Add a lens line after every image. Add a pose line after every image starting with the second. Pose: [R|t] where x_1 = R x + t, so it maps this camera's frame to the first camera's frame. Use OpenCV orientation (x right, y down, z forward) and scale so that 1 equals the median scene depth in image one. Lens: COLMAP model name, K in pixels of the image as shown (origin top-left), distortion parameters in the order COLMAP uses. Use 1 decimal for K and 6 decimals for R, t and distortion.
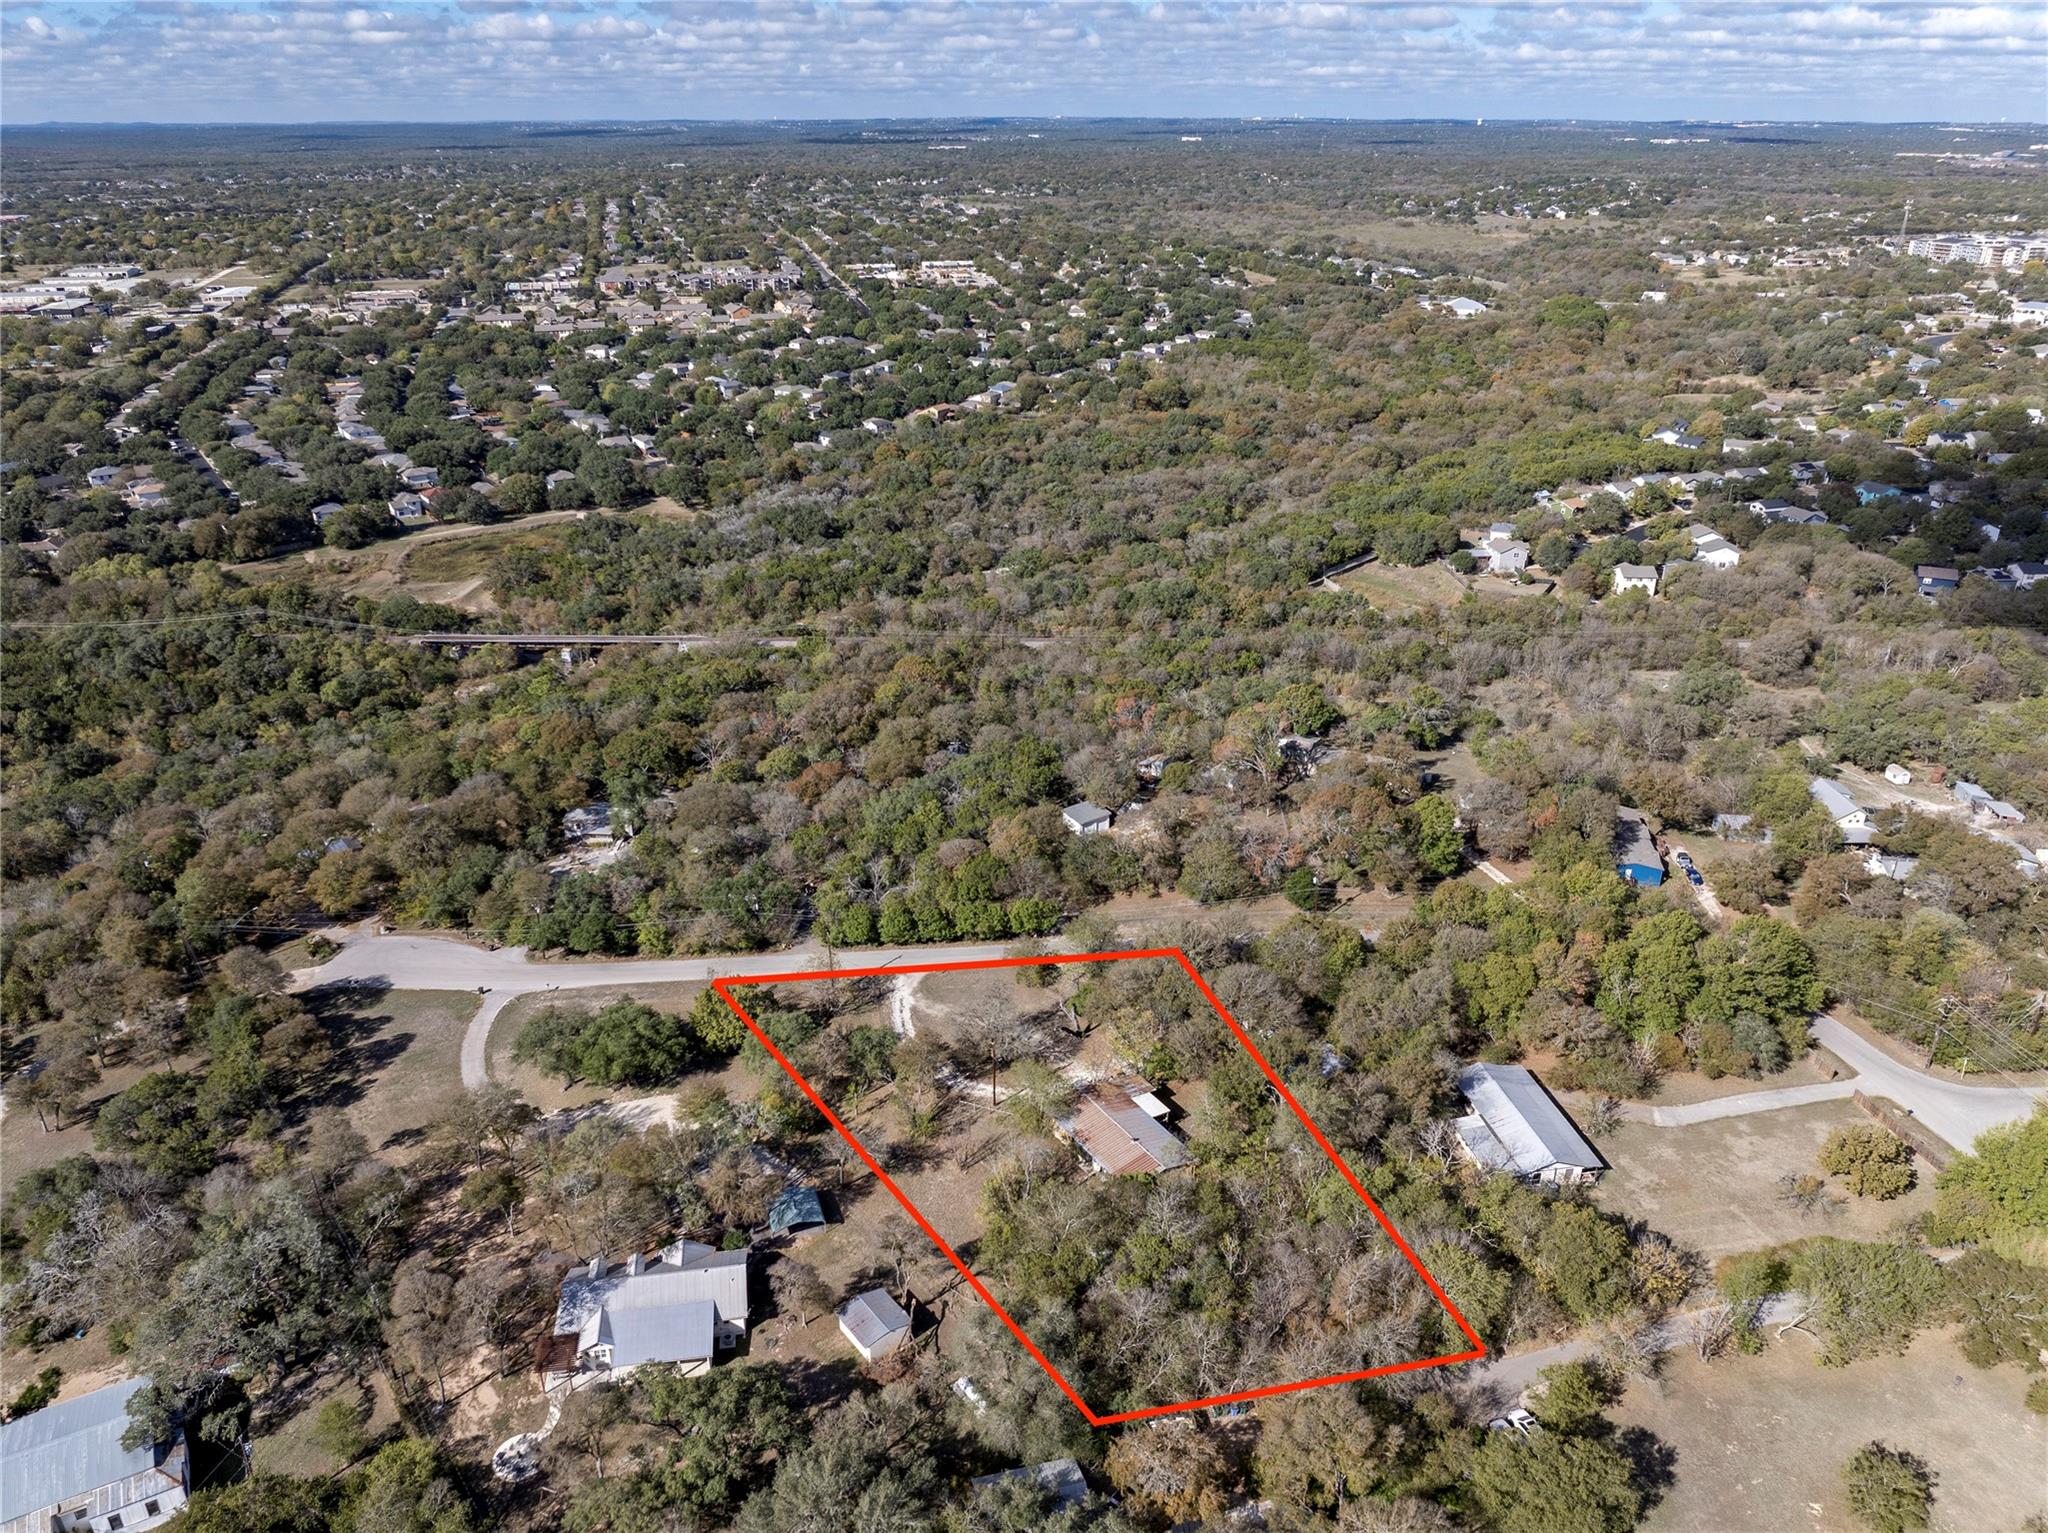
lens RADIAL K [[1409.7, 0, 1024.0], [0, 1409.7, 766.5], [0, 0, 1]] dist [-0.026160, 0.009095]
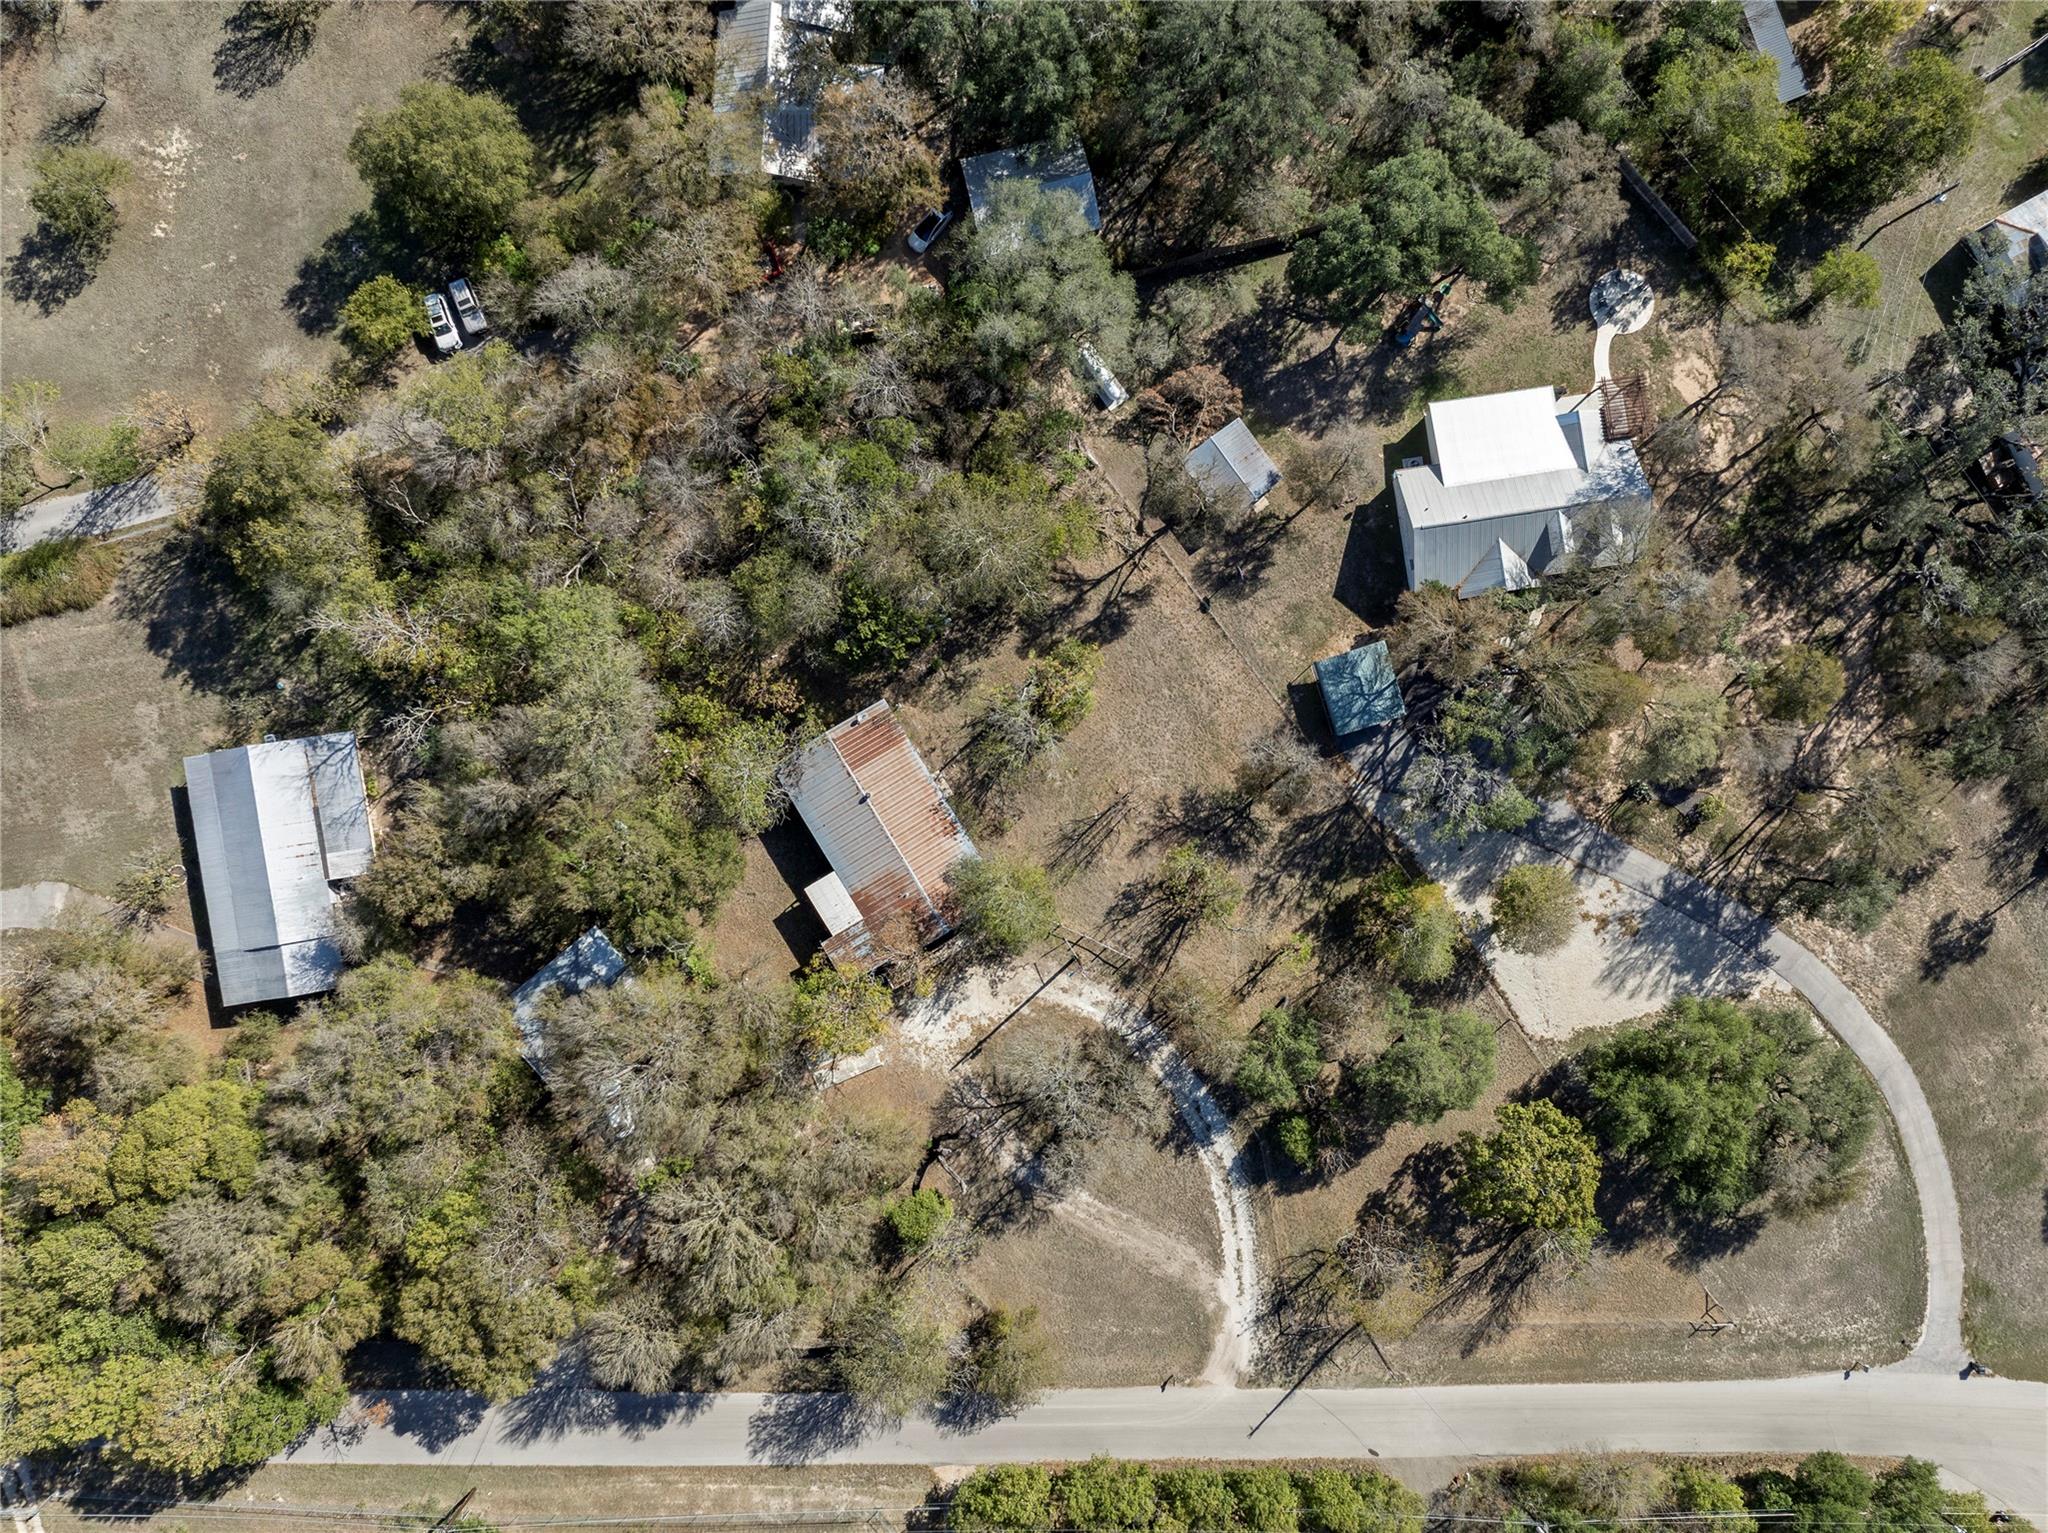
lens RADIAL K [[1409.7, 0, 1024.0], [0, 1409.7, 766.5], [0, 0, 1]] dist [-0.026160, 0.009095]
pose [[-0.999877, -0.015298, -0.003360, 0.008161], [0.003266, -0.413432, 0.910529, -0.385371], [-0.015318, 0.910407, 0.413431, 0.842123]]
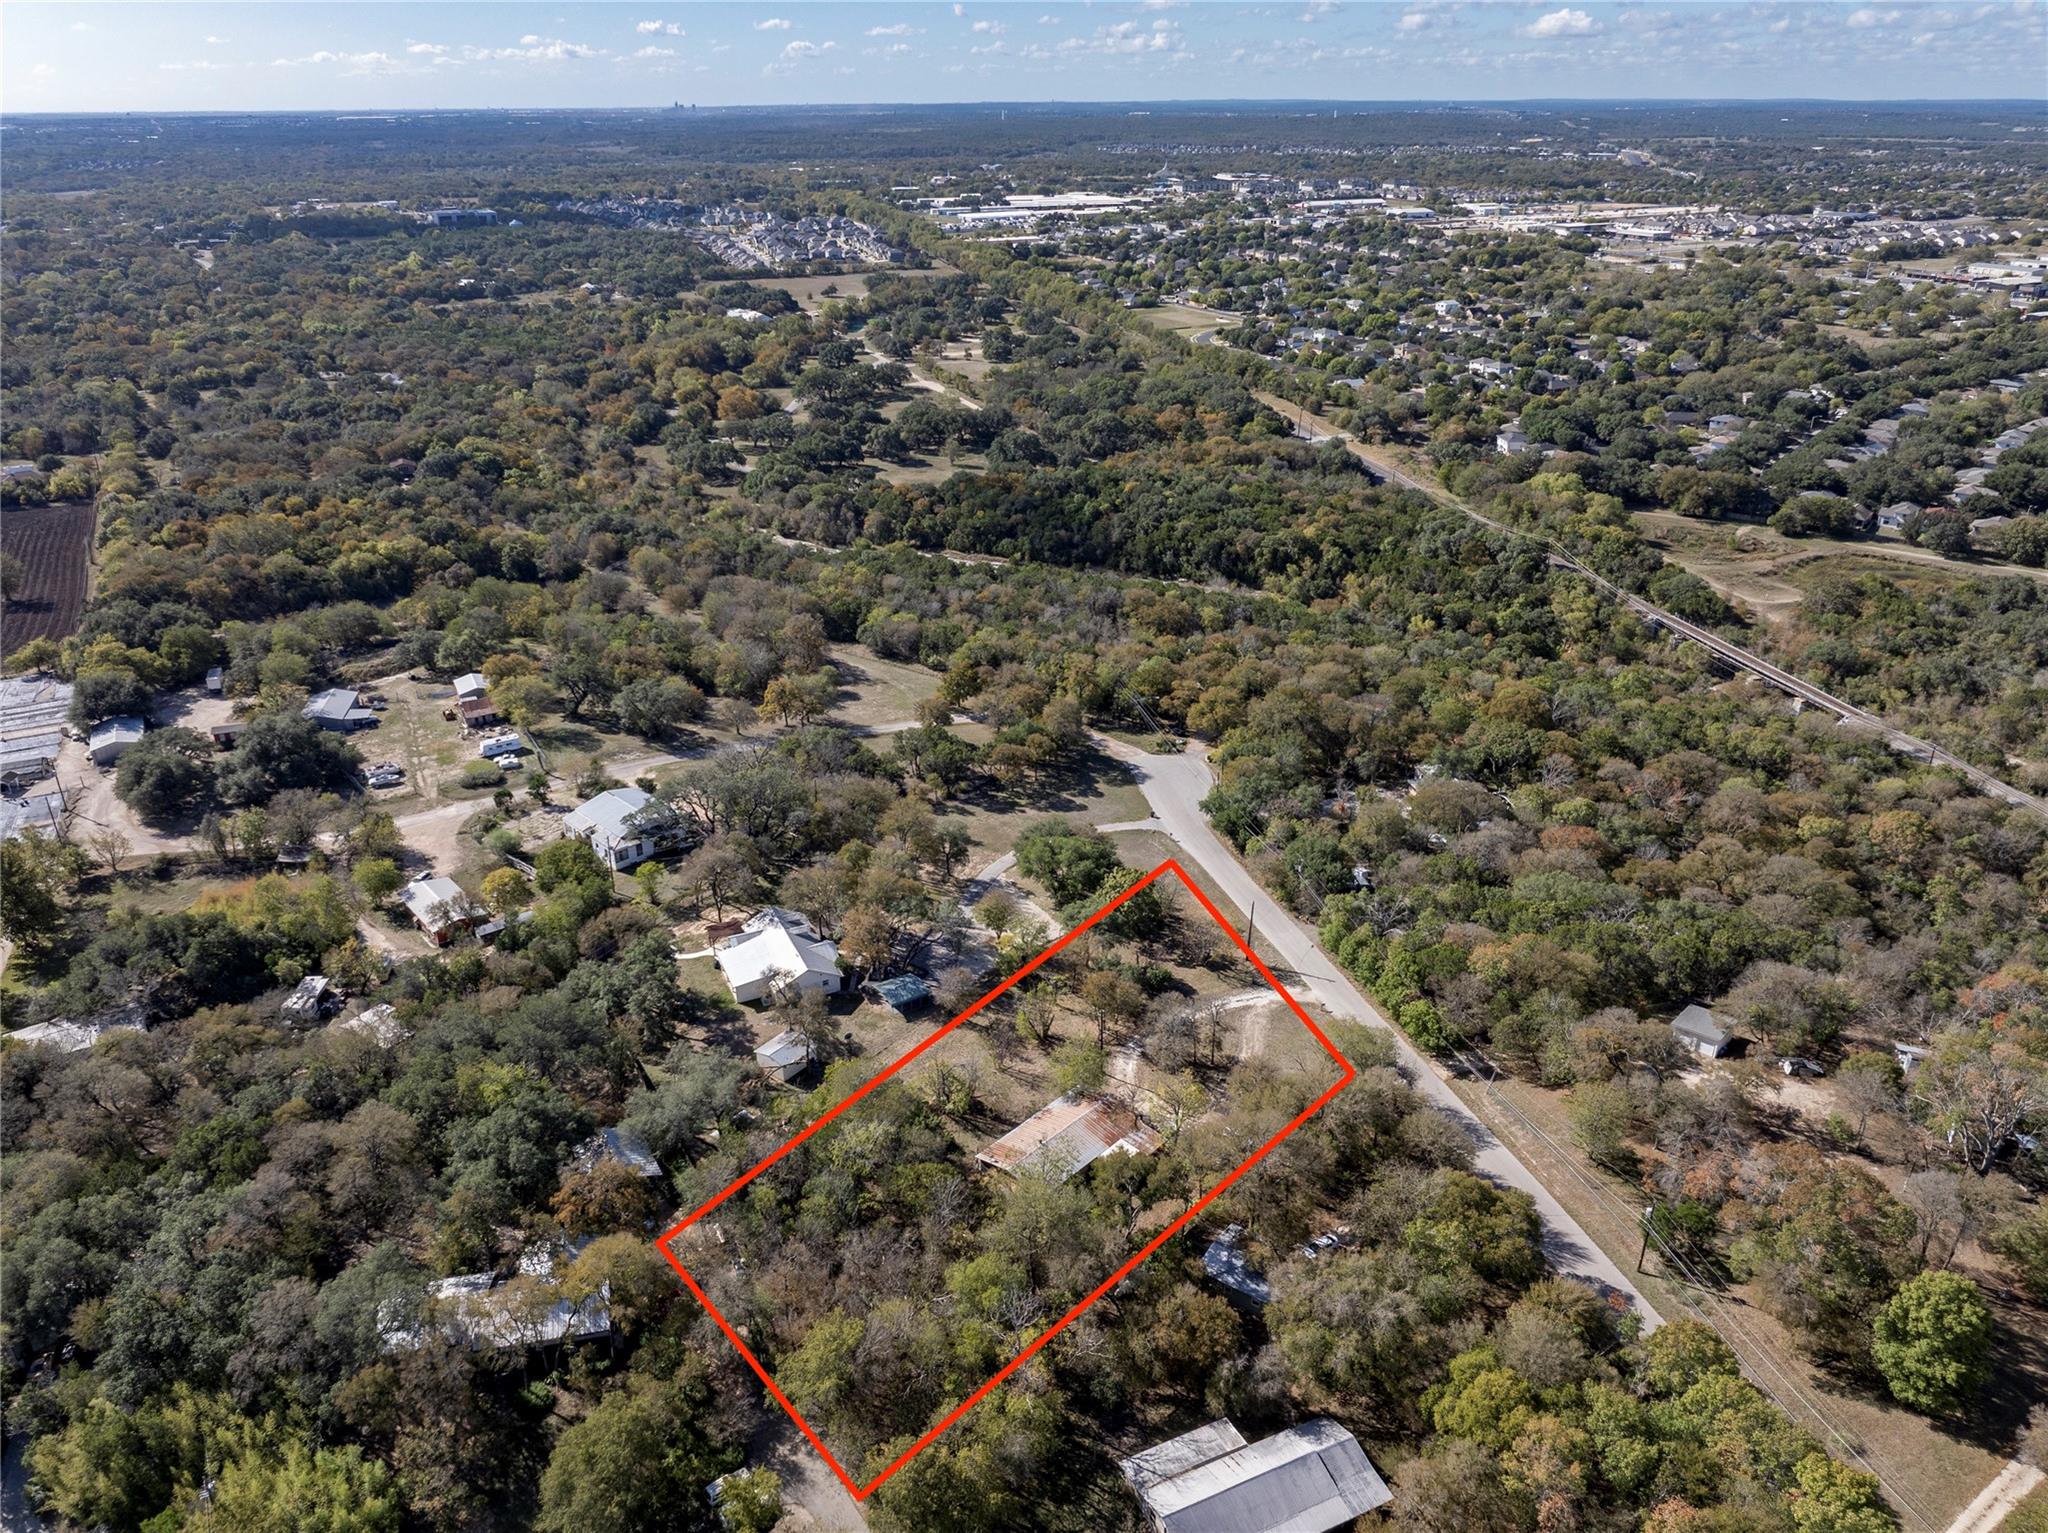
lens RADIAL K [[1409.7, 0, 1024.0], [0, 1409.7, 766.5], [0, 0, 1]] dist [-0.026160, 0.009095]
pose [[0.263230, 0.407269, -0.874553, 0.961967], [-0.388451, 0.874533, 0.290341, -0.283838], [0.883072, 0.263295, 0.388407, 0.640704]]
